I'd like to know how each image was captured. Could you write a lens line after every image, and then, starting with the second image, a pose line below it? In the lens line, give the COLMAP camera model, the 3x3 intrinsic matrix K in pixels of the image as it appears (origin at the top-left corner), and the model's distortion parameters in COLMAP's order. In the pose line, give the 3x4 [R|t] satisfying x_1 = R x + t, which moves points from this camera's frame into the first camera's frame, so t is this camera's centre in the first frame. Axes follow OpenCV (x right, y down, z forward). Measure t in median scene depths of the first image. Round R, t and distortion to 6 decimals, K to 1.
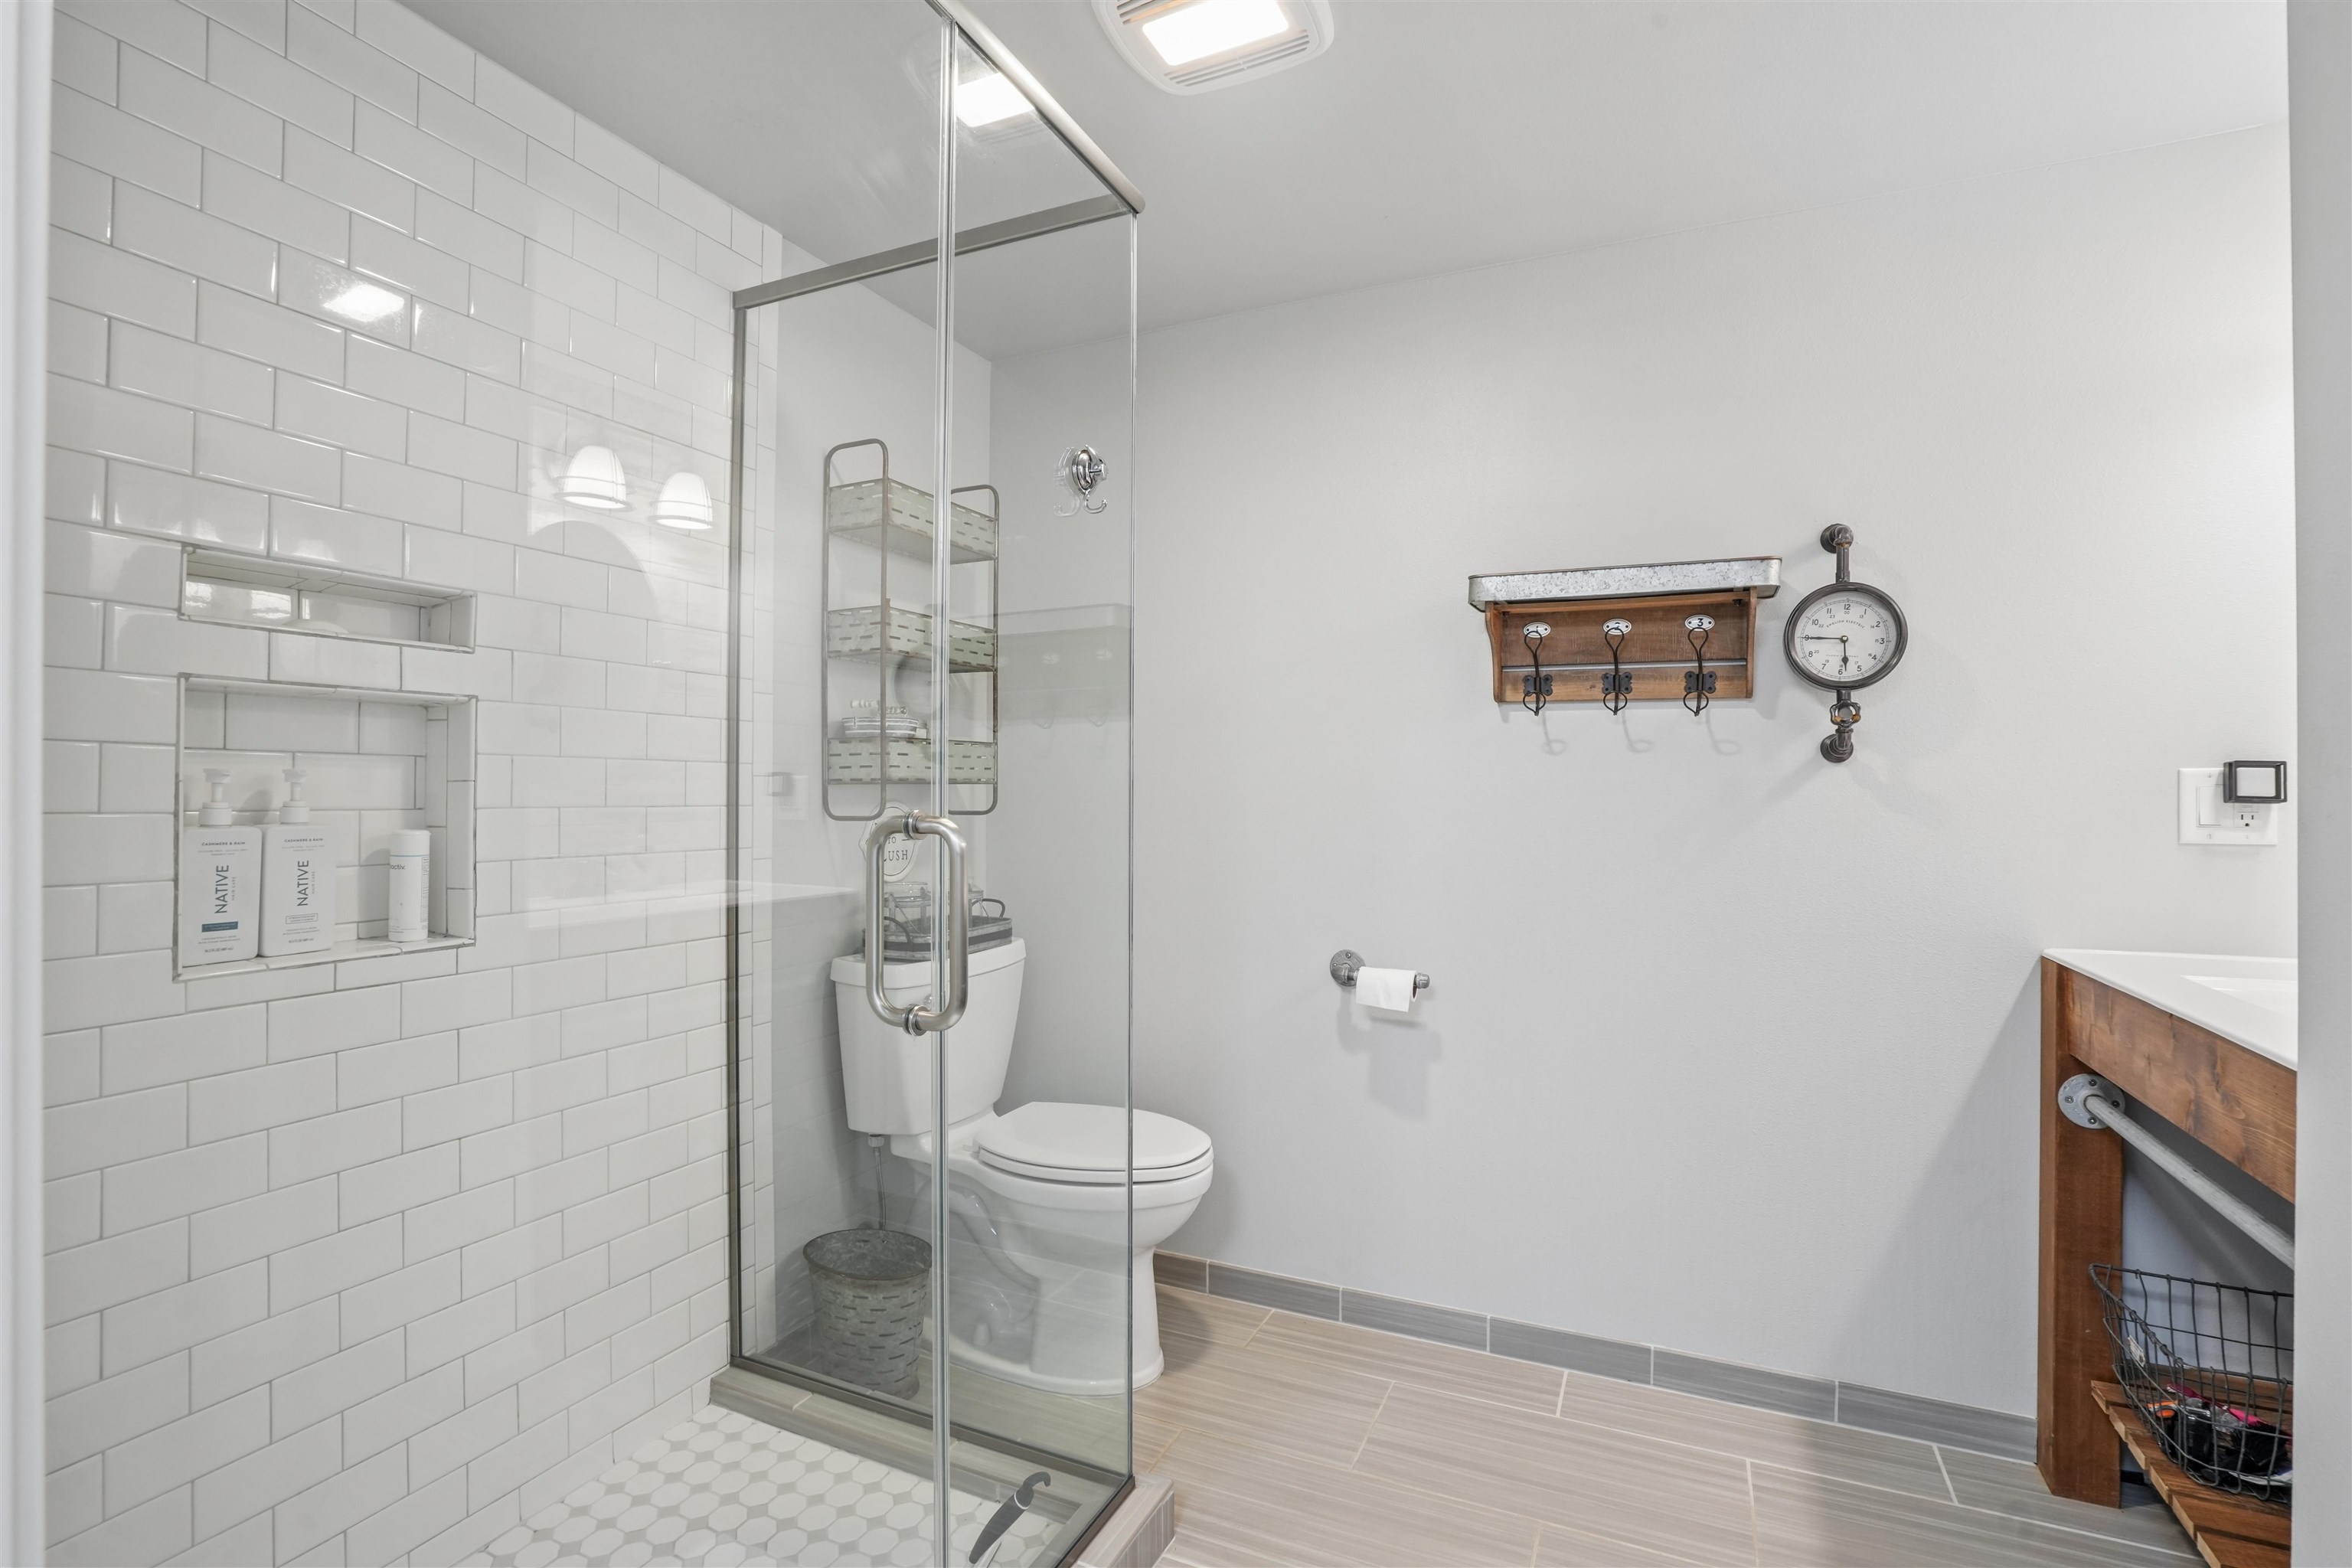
lens RADIAL K [[1079.0, 0, 1182.0], [0, 1079.0, 780.8], [0, 0, 1]] dist [-0.004914, 0.000075]
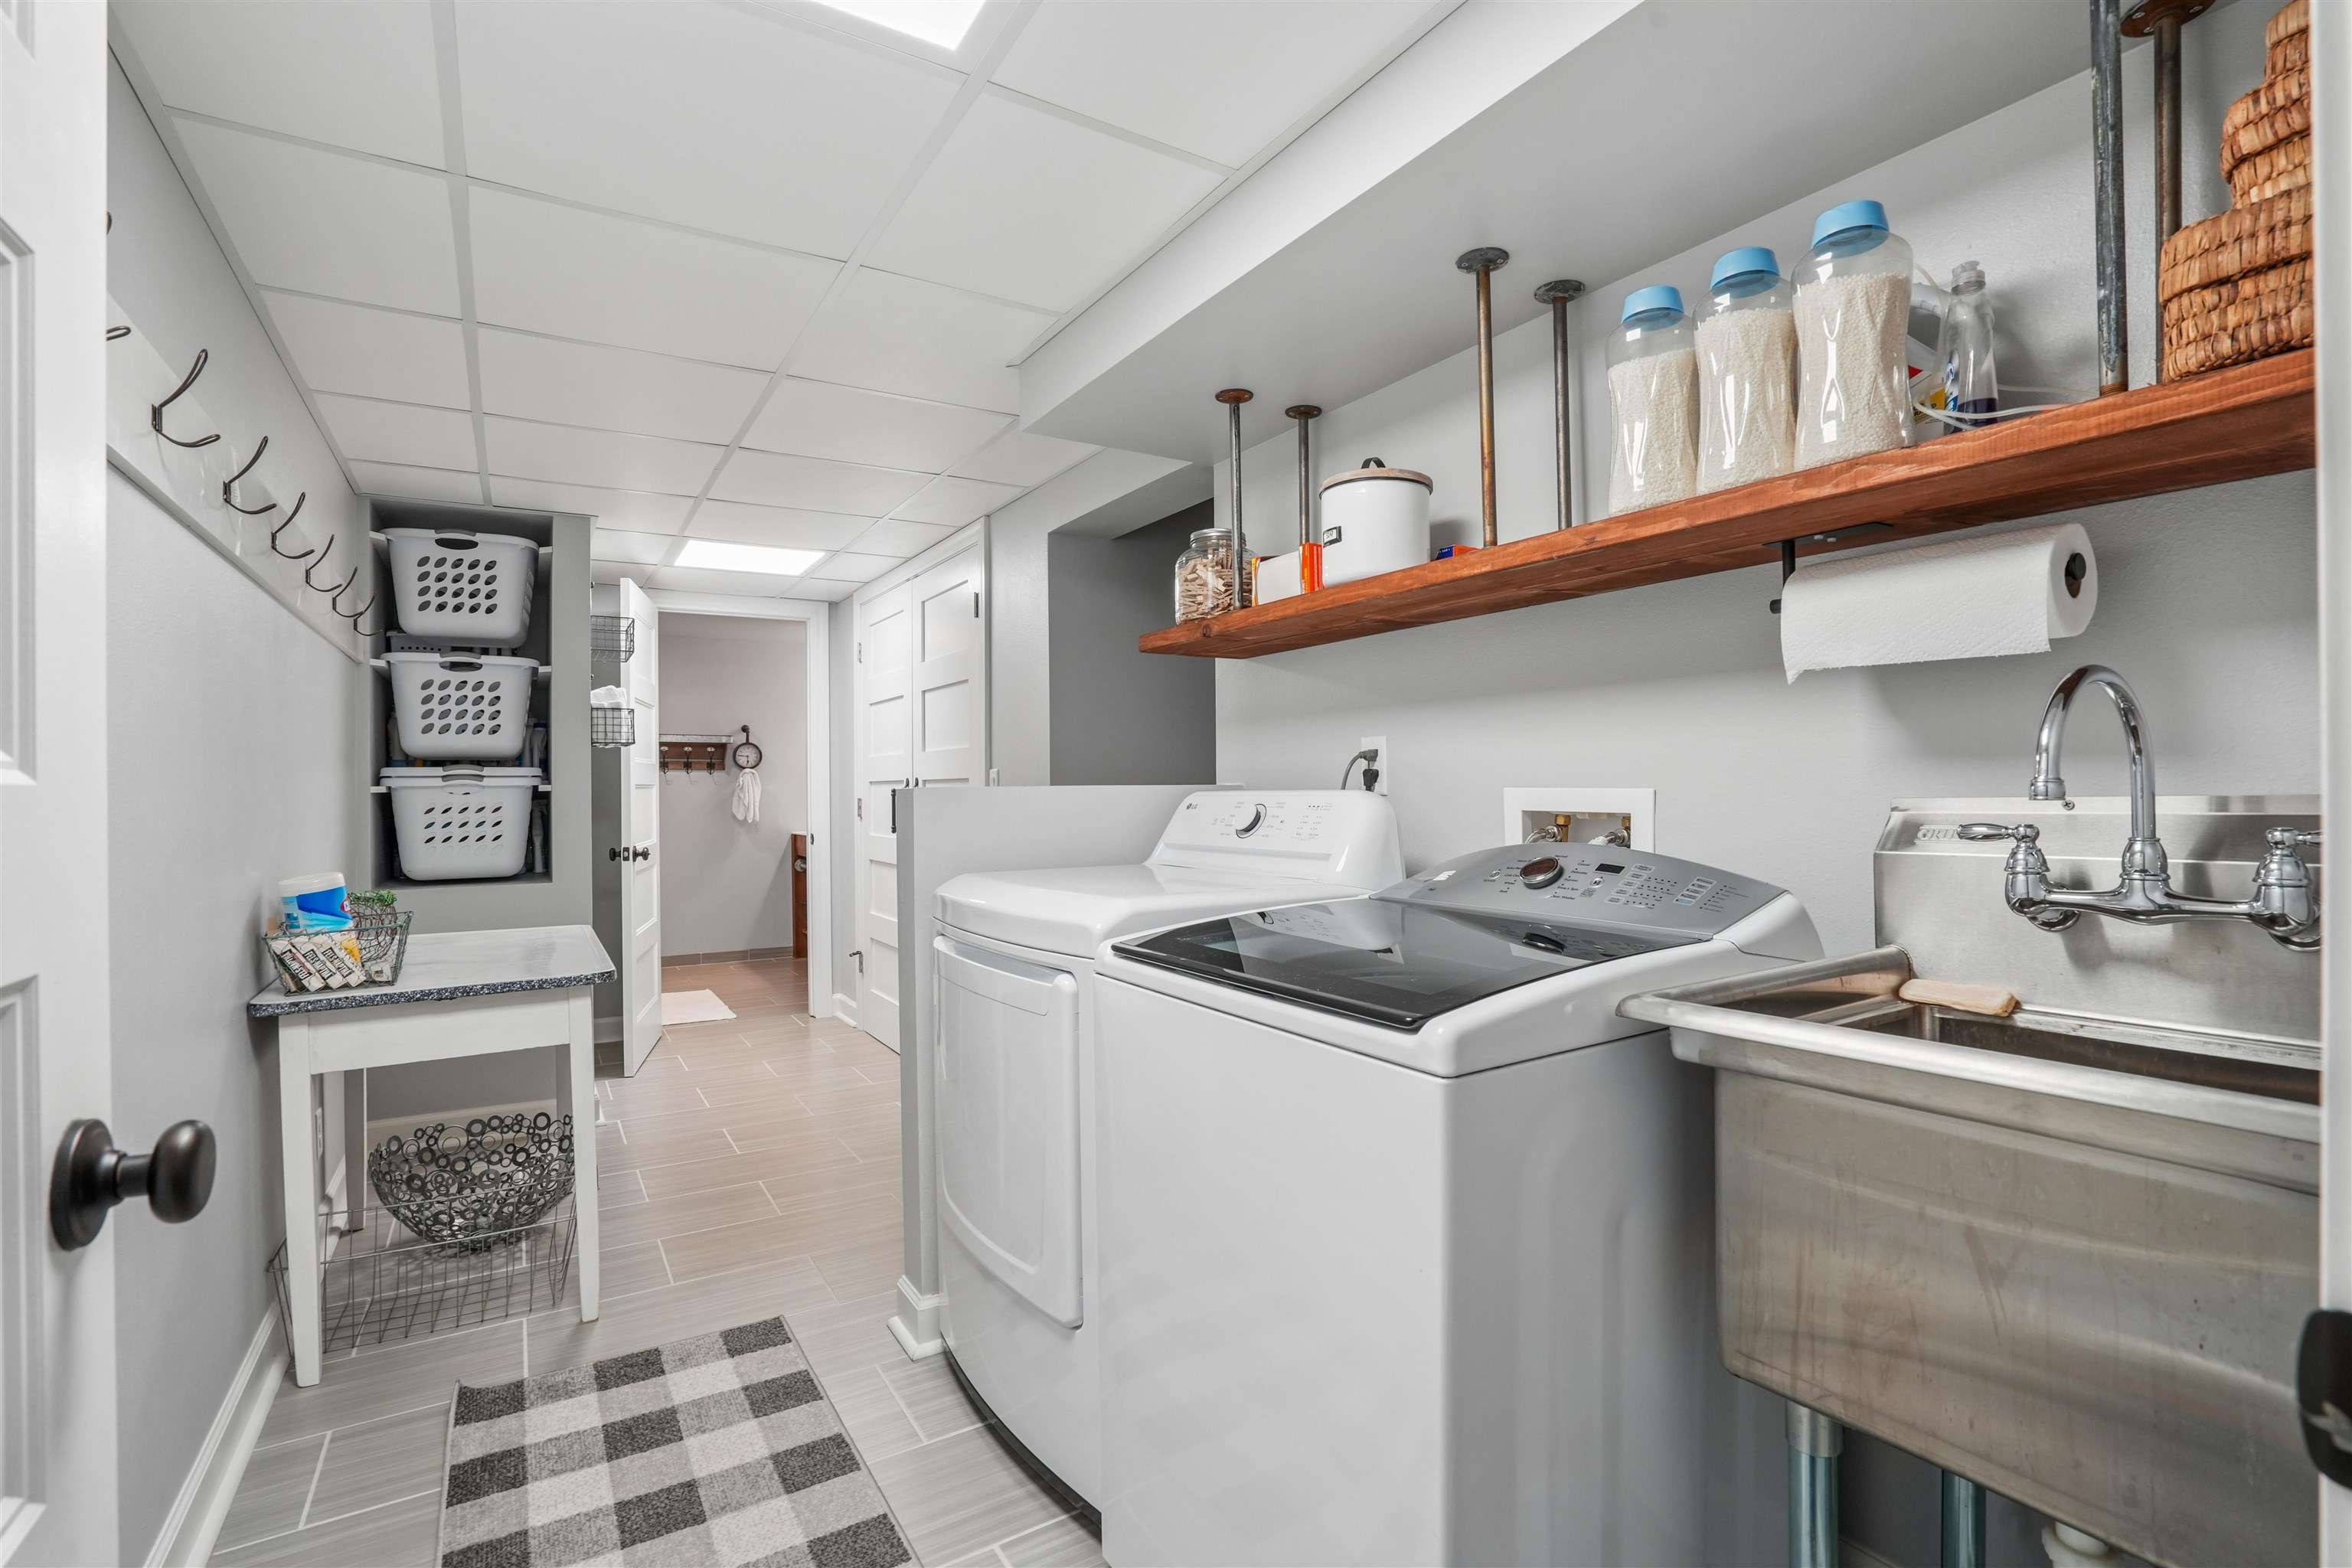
lens RADIAL K [[1079.0, 0, 1182.0], [0, 1079.0, 780.8], [0, 0, 1]] dist [-0.004914, 0.000075]
pose [[0.554546, -0.003691, 0.832145, -1.705683], [0.006941, 0.999976, -0.000190, -0.029474], [-0.832124, 0.005881, 0.554558, -2.393823]]
